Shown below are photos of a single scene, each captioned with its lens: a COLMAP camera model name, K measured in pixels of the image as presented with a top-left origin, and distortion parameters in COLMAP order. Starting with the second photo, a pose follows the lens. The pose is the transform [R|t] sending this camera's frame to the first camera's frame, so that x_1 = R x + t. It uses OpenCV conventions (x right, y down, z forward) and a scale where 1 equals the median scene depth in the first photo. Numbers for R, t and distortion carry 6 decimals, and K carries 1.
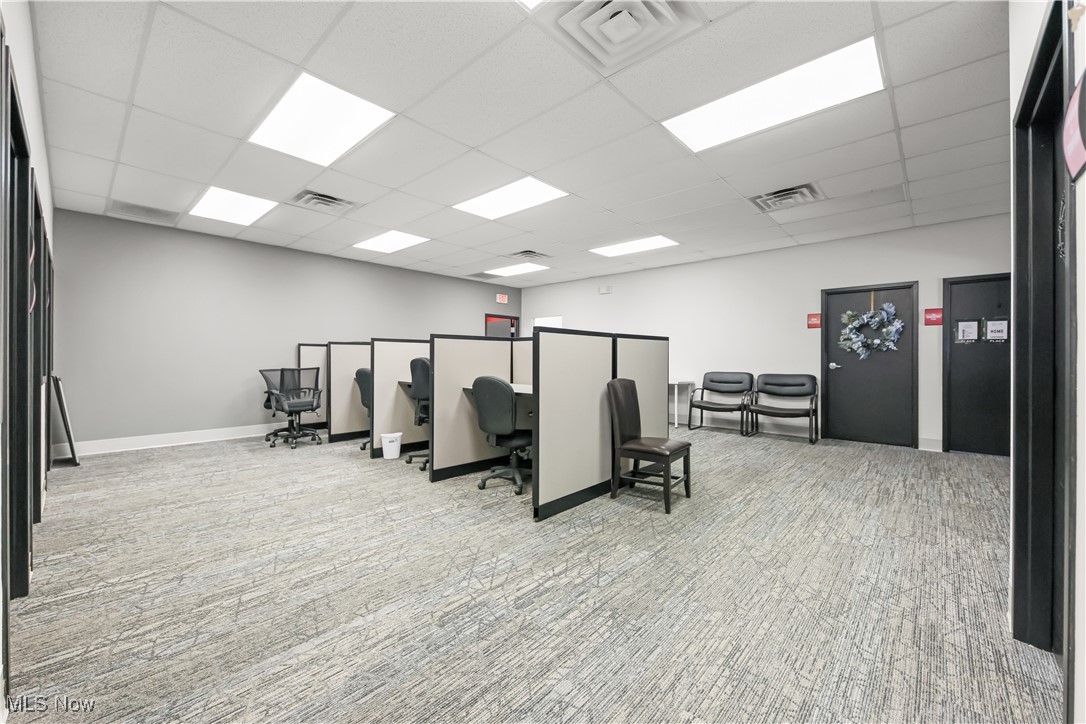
lens RADIAL K [[431.9, 0, 530.9], [0, 431.9, 357.5], [0, 0, 1]] dist [0.000956, -0.004686]
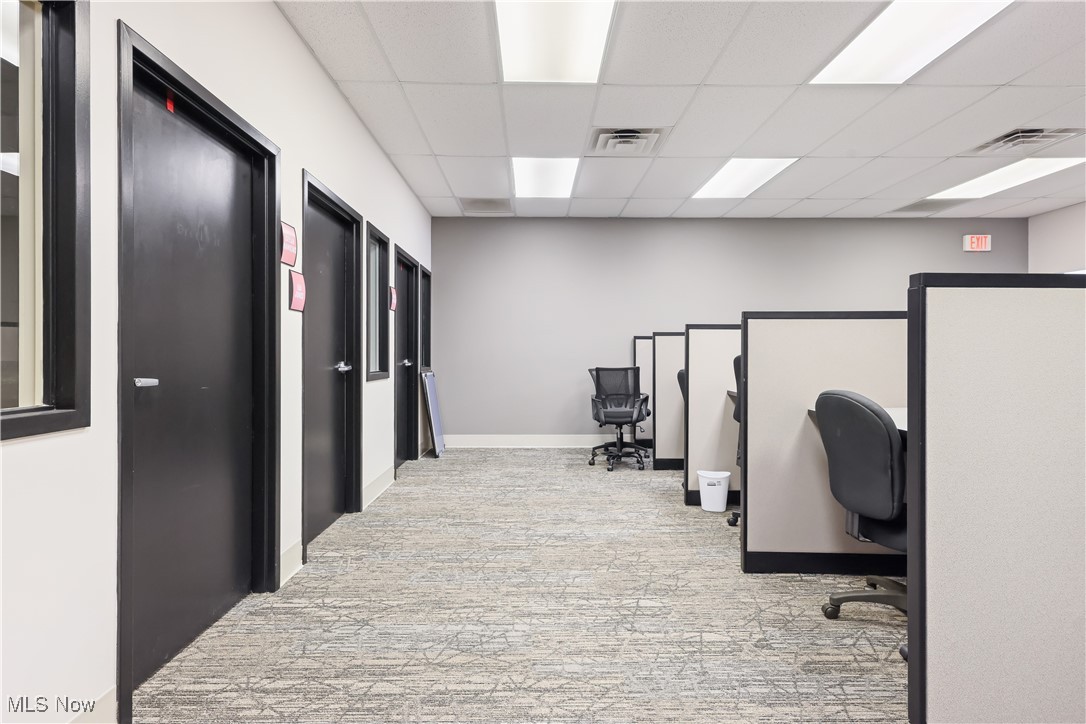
lens RADIAL K [[558.8, 0, 518.6], [0, 558.8, 356.0], [0, 0, 1]] dist [0.012053, 0.000654]
pose [[0.699210, -0.001120, -0.714915, 0.096860], [0.003799, 0.999990, 0.002149, 0.000935], [0.714906, -0.004218, 0.699208, 0.287623]]
